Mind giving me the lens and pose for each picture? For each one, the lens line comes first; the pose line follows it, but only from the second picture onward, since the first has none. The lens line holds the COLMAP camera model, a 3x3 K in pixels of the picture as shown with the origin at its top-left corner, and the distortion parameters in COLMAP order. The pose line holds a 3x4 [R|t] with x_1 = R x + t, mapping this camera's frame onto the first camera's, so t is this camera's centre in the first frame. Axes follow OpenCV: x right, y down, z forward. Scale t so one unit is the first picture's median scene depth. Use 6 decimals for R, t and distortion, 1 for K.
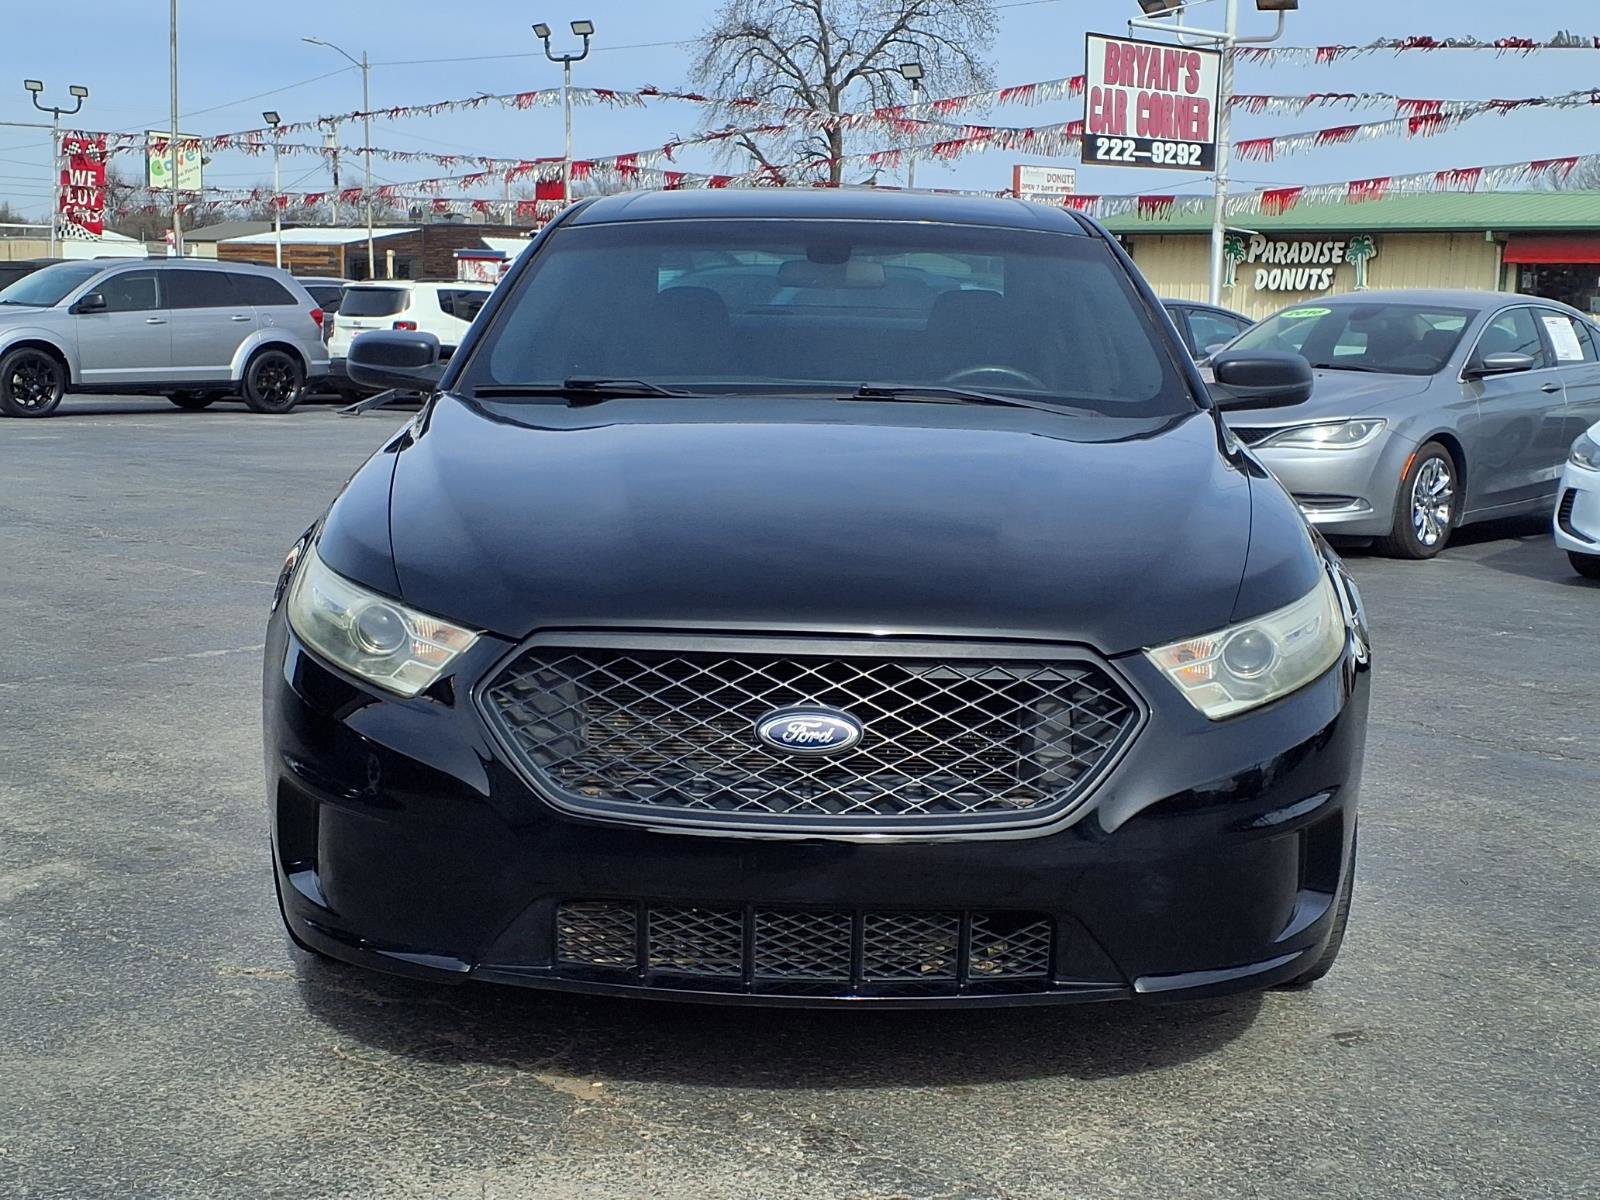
lens RADIAL K [[2112.7, 0, 800.0], [0, 2112.7, 600.0], [0, 0, 1]] dist [0.309479, -1.029509]
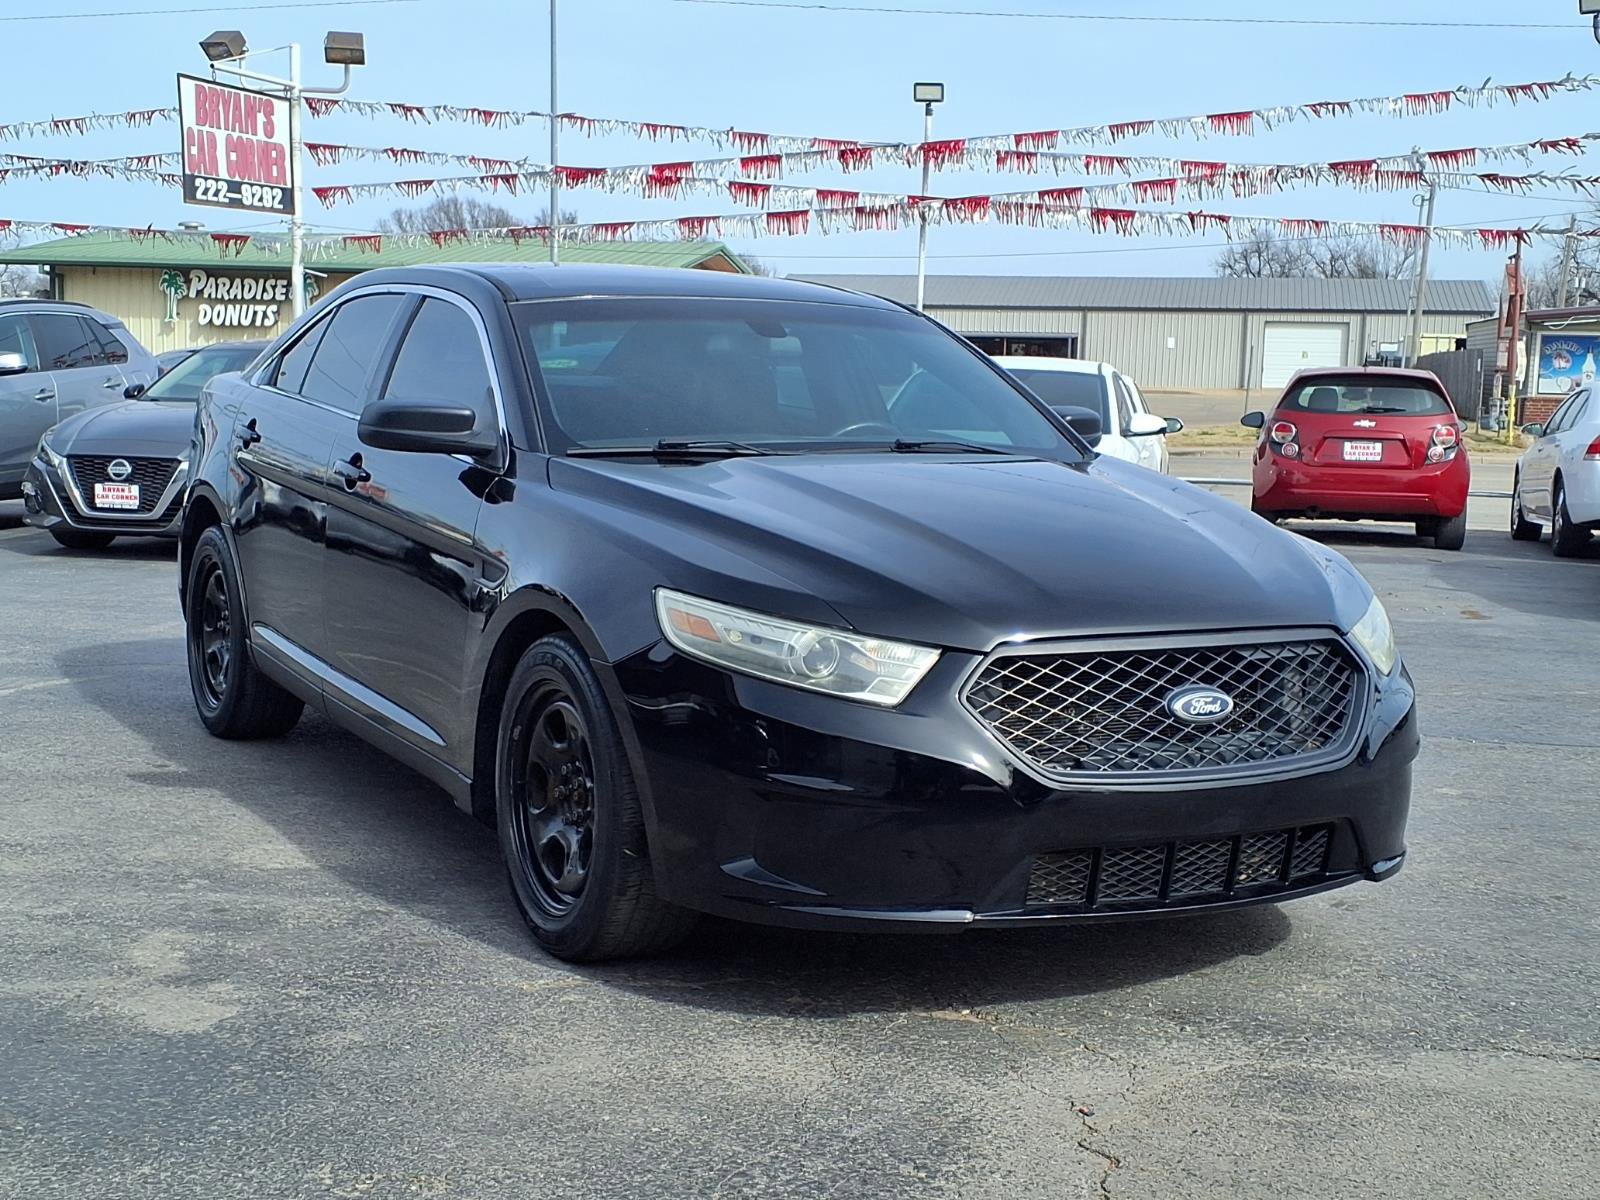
lens RADIAL K [[2112.7, 0, 800.0], [0, 2112.7, 600.0], [0, 0, 1]] dist [0.309479, -1.029509]
pose [[0.865744, -0.061490, 0.496695, -0.124884], [0.068809, 0.997623, 0.003570, -0.003600], [-0.495734, 0.031087, 0.867918, -0.004929]]
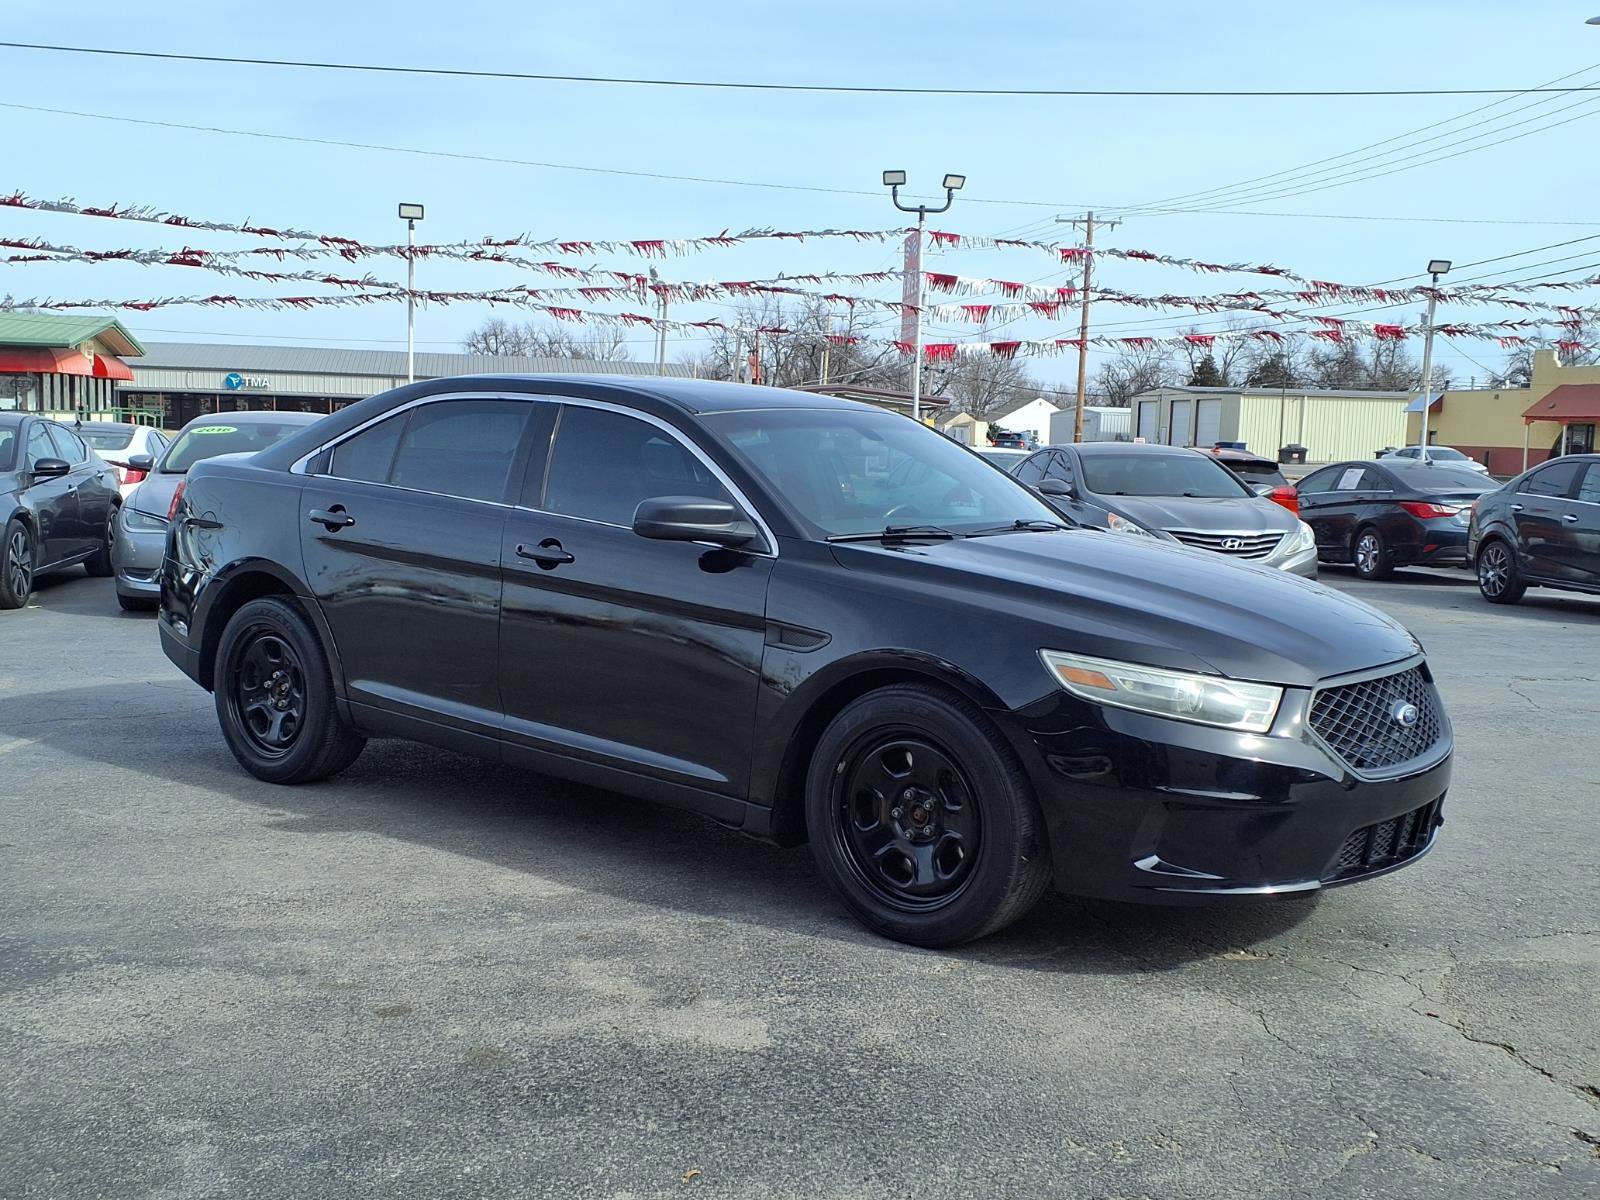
lens RADIAL K [[1618.0, 0, 800.0], [0, 1618.0, 600.0], [0, 0, 1]] dist [0.162355, -0.391434]
pose [[0.600336, -0.091851, 0.794456, -0.207446], [0.100397, 0.994180, 0.039076, -0.021034], [-0.793421, 0.056302, 0.606063, 0.077934]]
